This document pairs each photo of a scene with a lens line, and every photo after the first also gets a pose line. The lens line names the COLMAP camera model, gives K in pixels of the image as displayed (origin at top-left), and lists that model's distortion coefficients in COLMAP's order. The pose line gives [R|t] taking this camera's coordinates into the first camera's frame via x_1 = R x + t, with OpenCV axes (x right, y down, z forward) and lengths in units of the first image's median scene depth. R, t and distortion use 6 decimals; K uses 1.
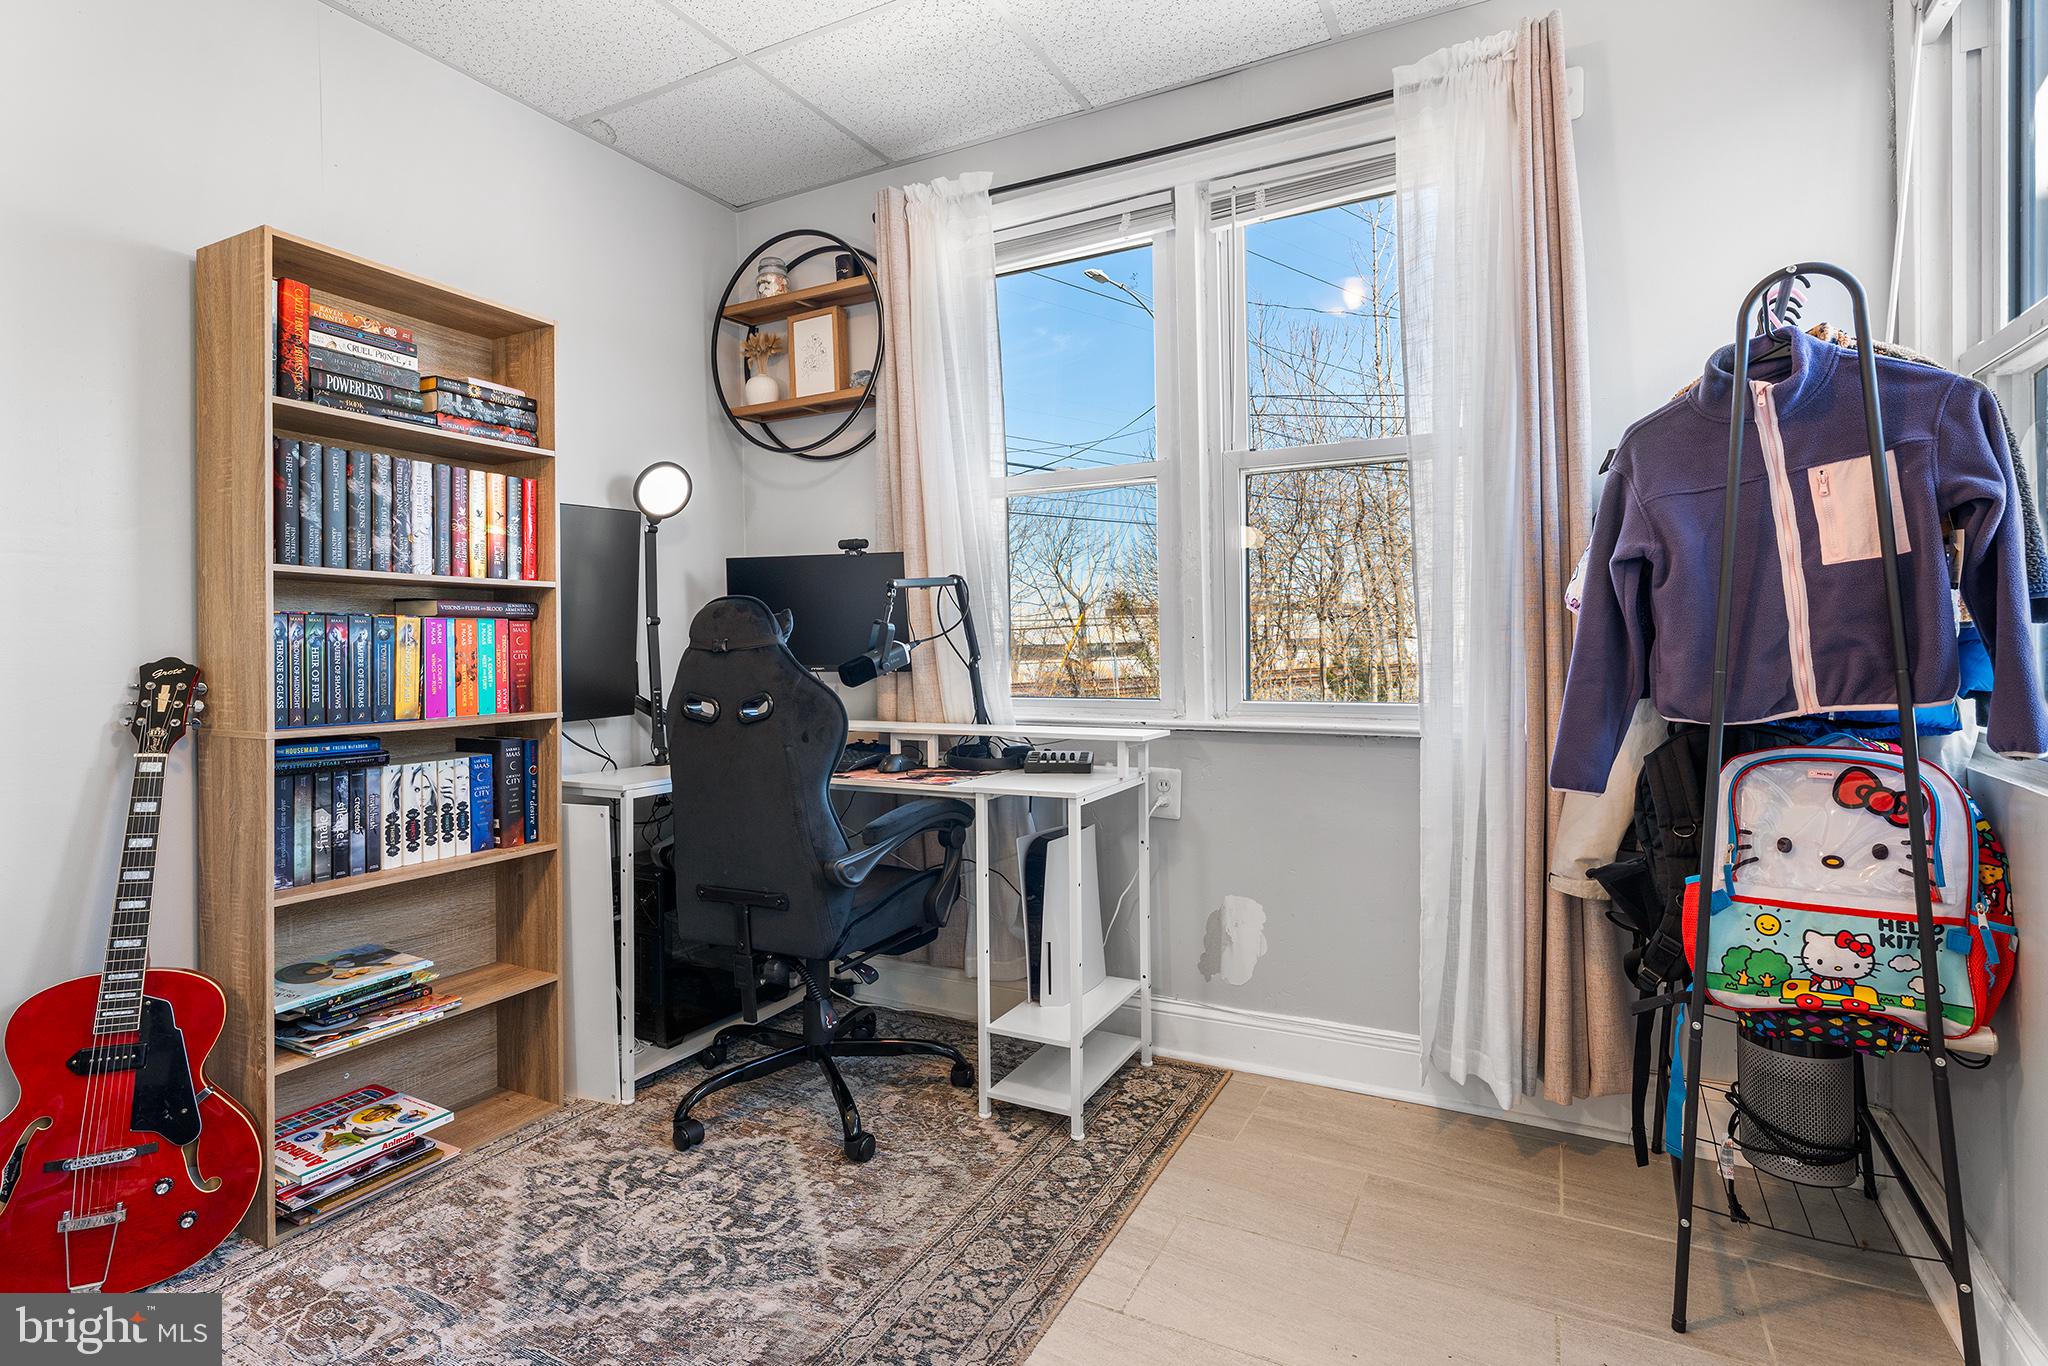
lens RADIAL K [[1013.1, 0, 1019.7], [0, 1013.1, 630.8], [0, 0, 1]] dist [0.001459, 0.000094]
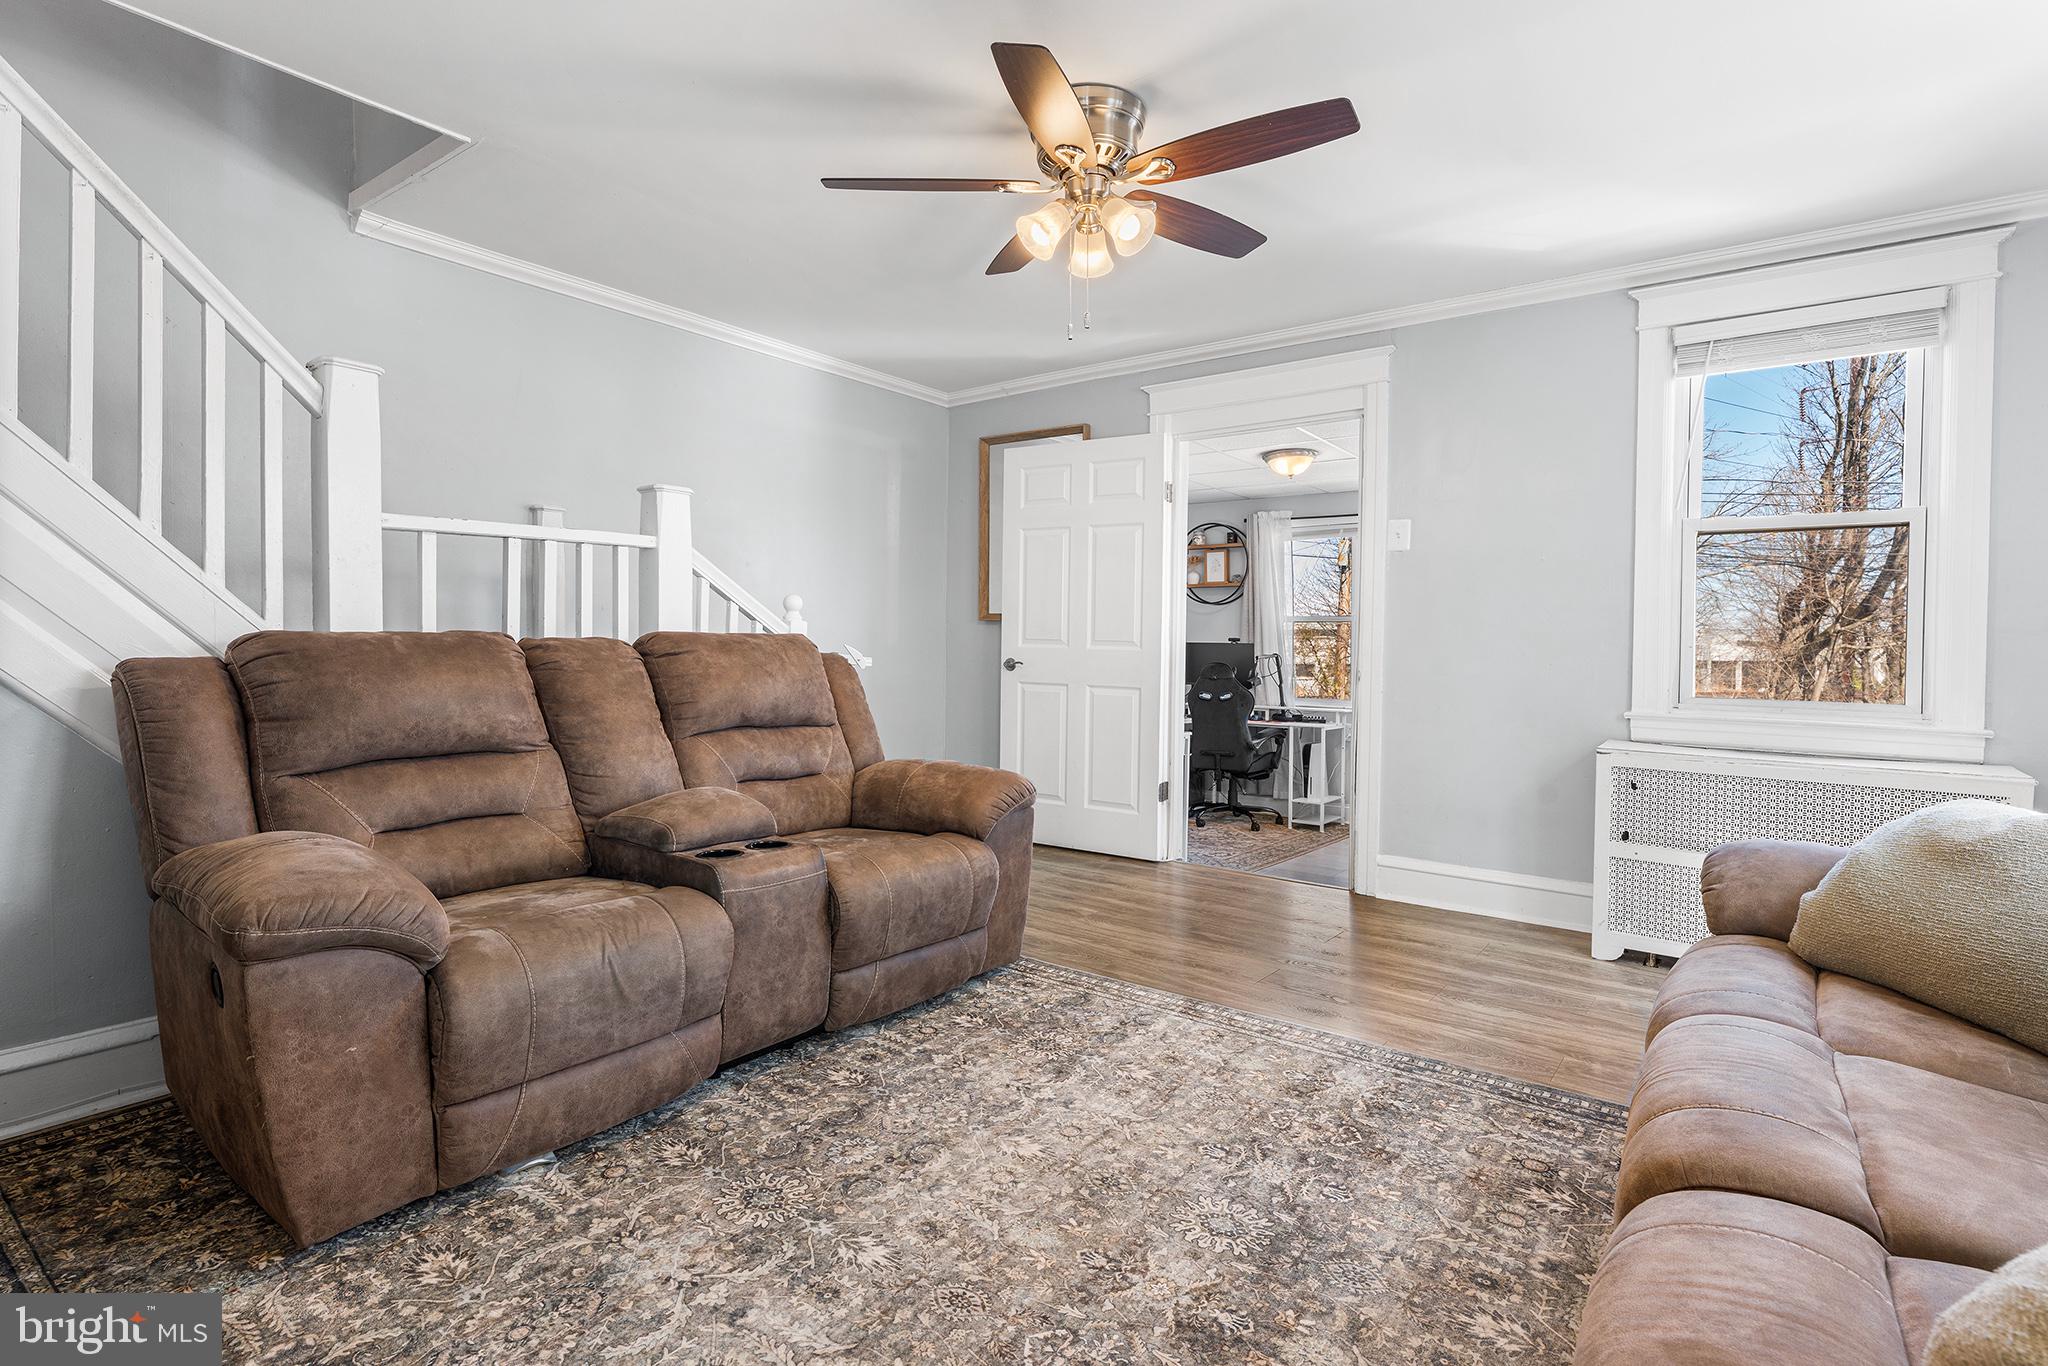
lens RADIAL K [[1013.1, 0, 1019.7], [0, 1013.1, 630.8], [0, 0, 1]] dist [0.001459, 0.000094]
pose [[0.988735, 0.026331, -0.147344, -0.381830], [-0.029253, 0.999415, -0.017700, -0.049623], [0.146791, 0.021811, 0.988927, -2.044356]]
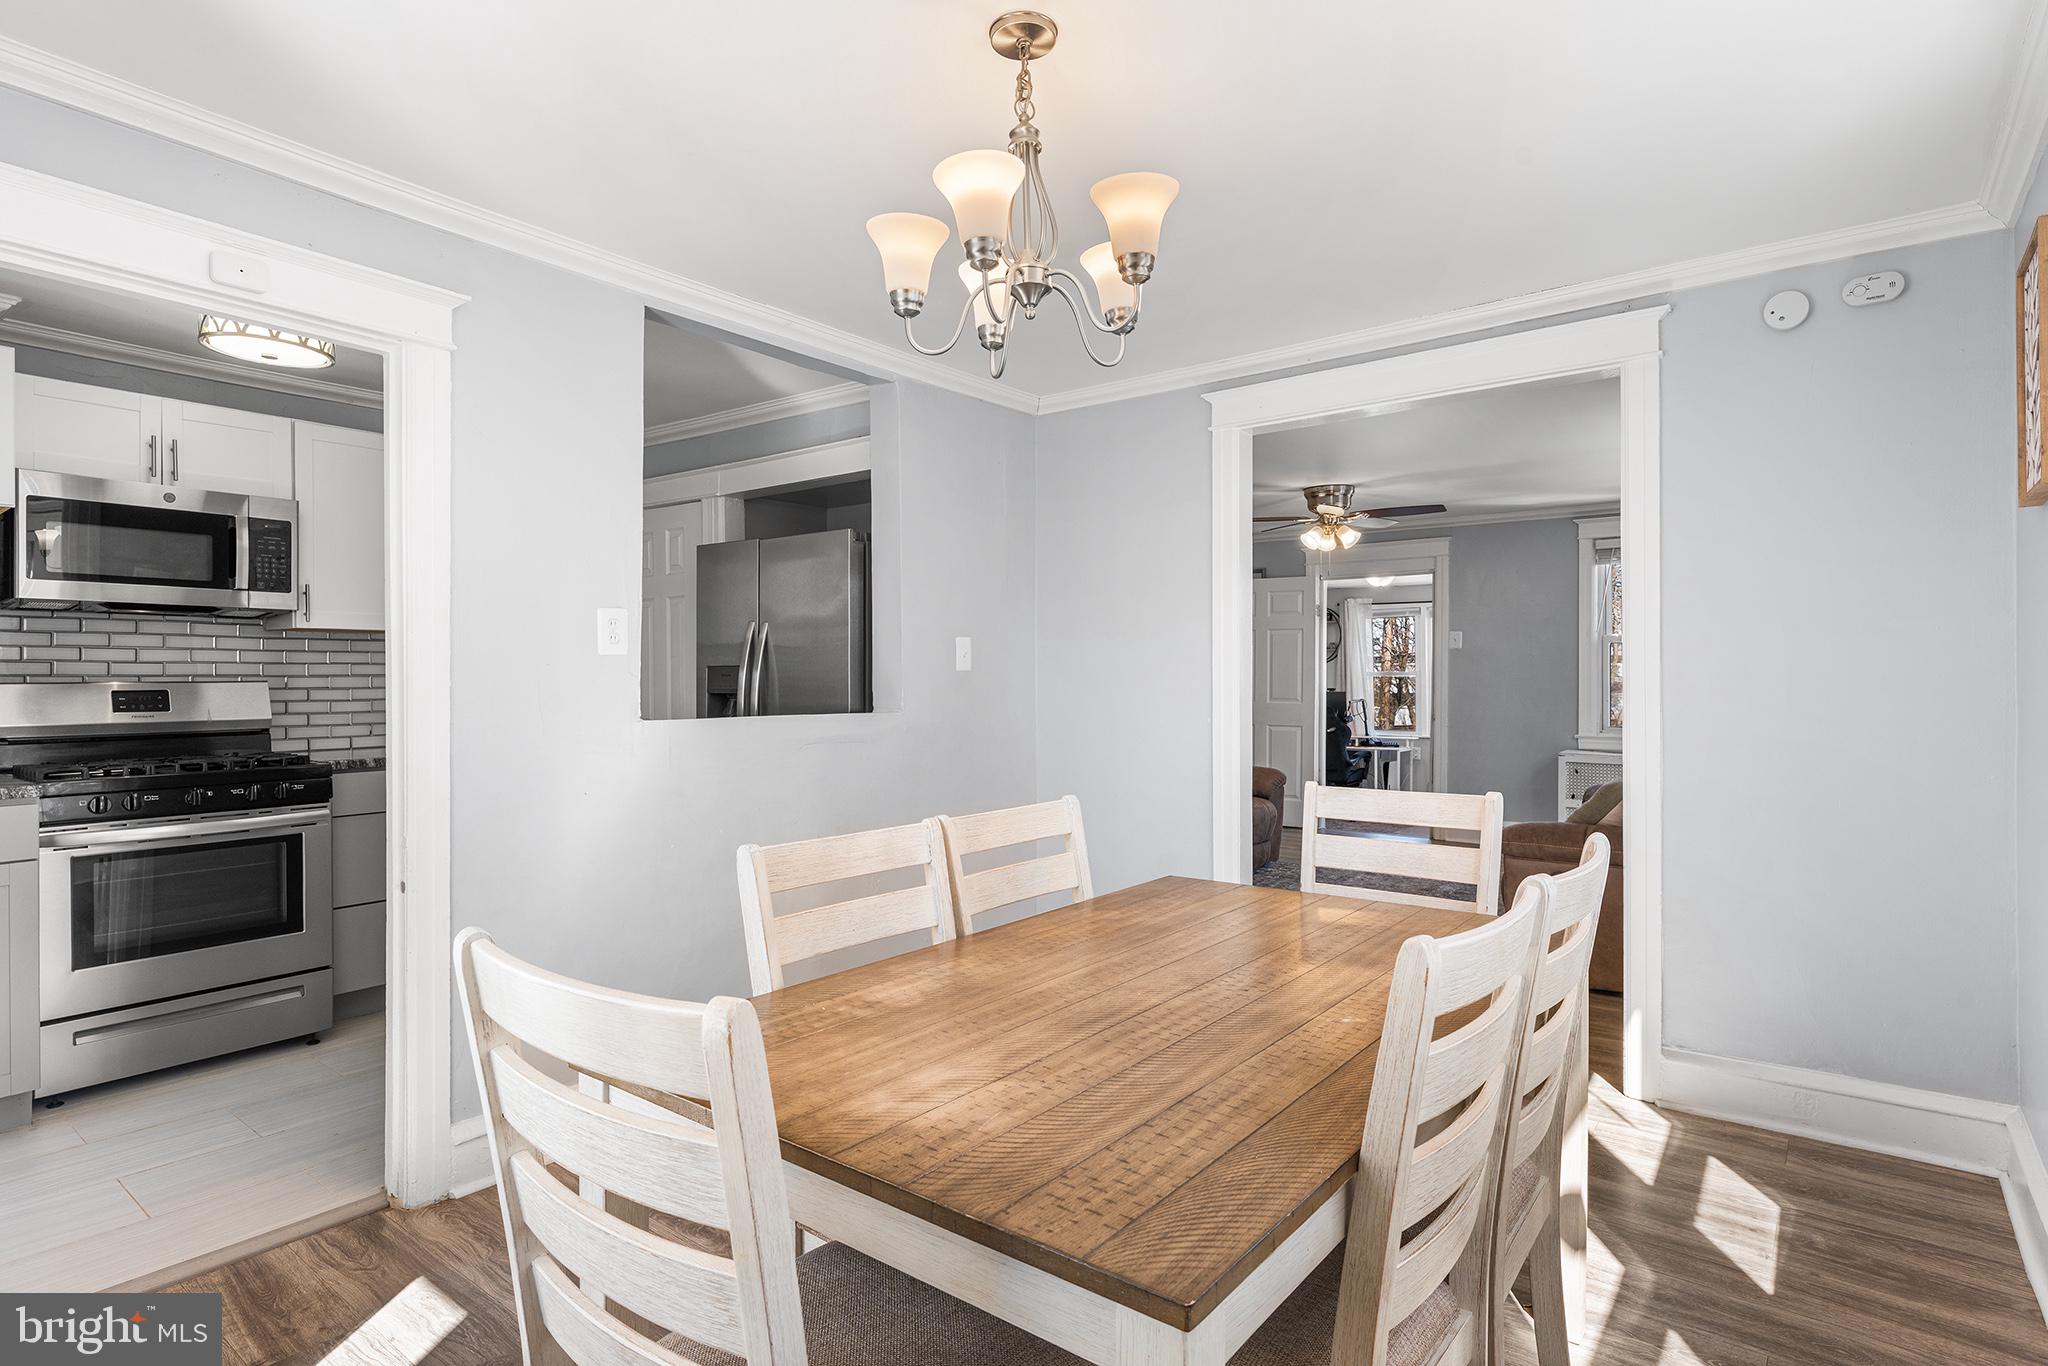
lens RADIAL K [[1049.2, 0, 1024.0], [0, 1049.2, 683.0], [0, 0, 1]] dist [-0.000353, -0.000045]
pose [[0.986427, 0.011333, -0.163808, -0.752029], [-0.011604, 0.999932, -0.000698, -0.103730], [0.163789, 0.002589, 0.986492, -3.532149]]
